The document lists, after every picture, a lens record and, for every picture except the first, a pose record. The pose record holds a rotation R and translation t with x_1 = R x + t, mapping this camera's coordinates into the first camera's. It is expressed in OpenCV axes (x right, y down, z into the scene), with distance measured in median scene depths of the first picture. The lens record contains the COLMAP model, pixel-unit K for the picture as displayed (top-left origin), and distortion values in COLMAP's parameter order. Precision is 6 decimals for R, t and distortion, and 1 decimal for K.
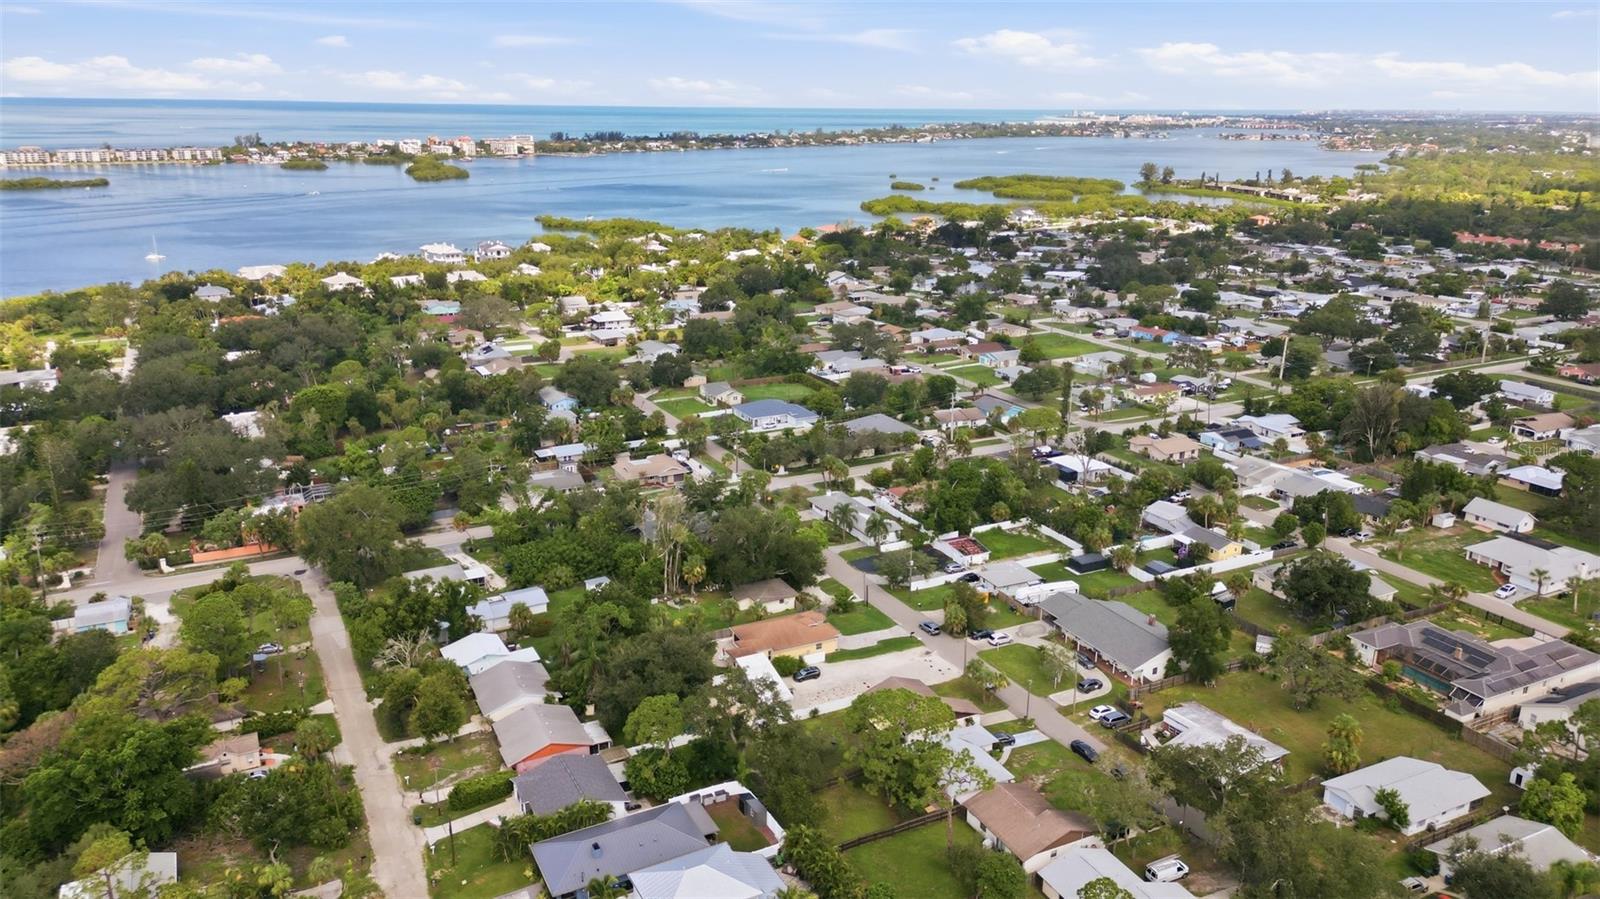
lens RADIAL K [[1120.6, 0, 800.0], [0, 1120.6, 449.5], [0, 0, 1]] dist [0.069405, -0.070239]
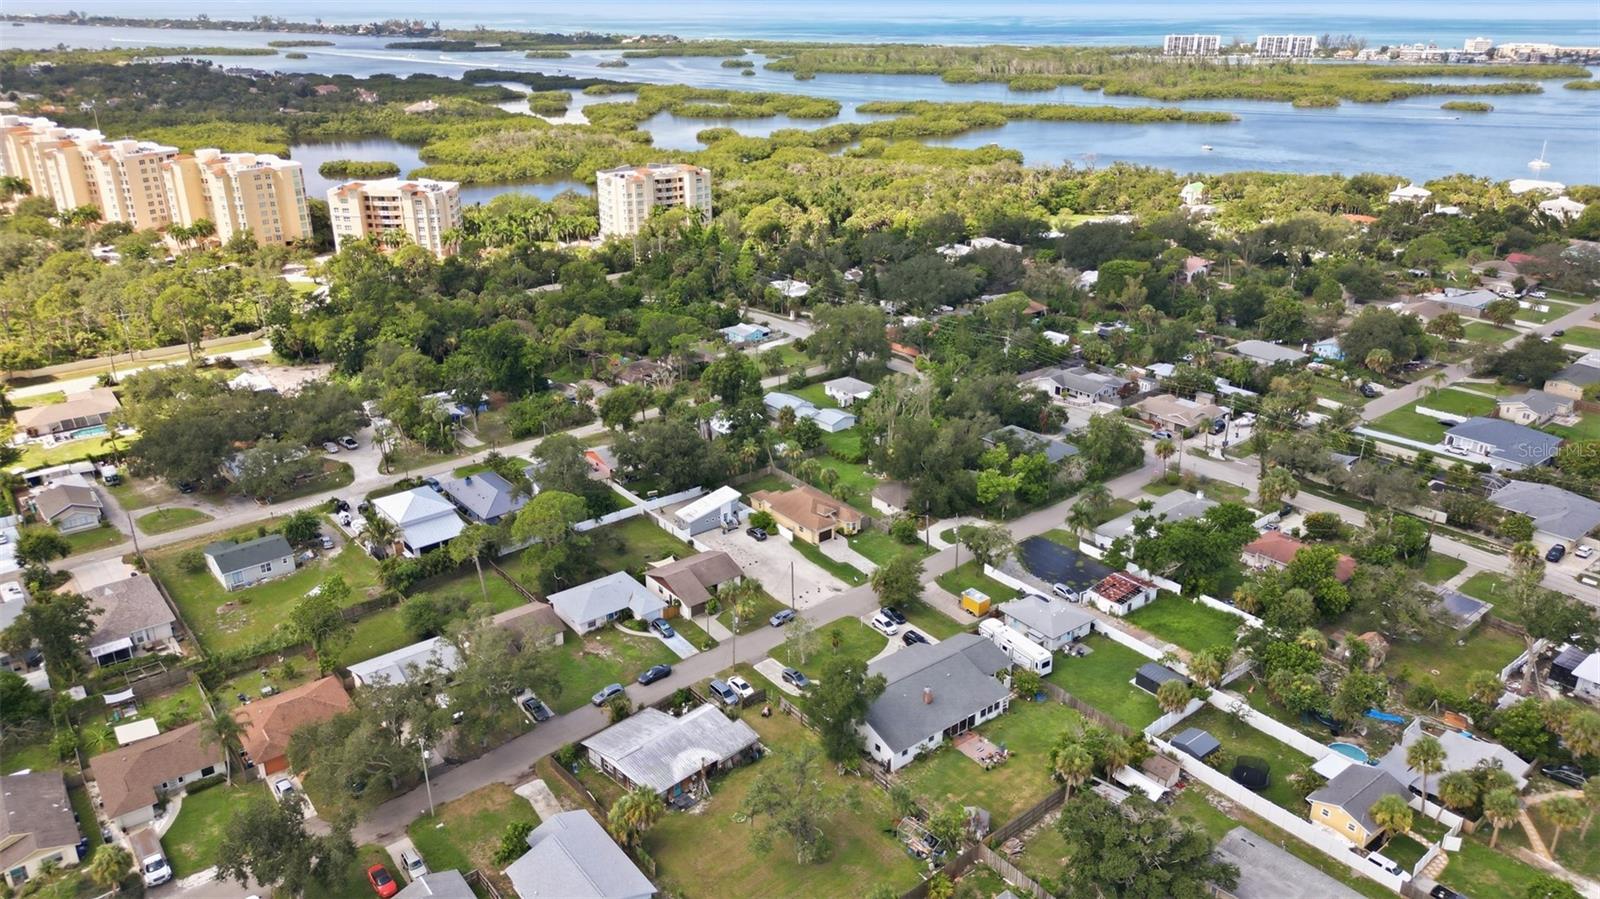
lens RADIAL K [[1120.6, 0, 800.0], [0, 1120.6, 449.5], [0, 0, 1]] dist [0.069405, -0.070239]
pose [[0.200709, 0.359289, -0.911388, 0.854196], [-0.286837, 0.911100, 0.296008, -0.180580], [0.936718, 0.202008, 0.285923, 0.630693]]
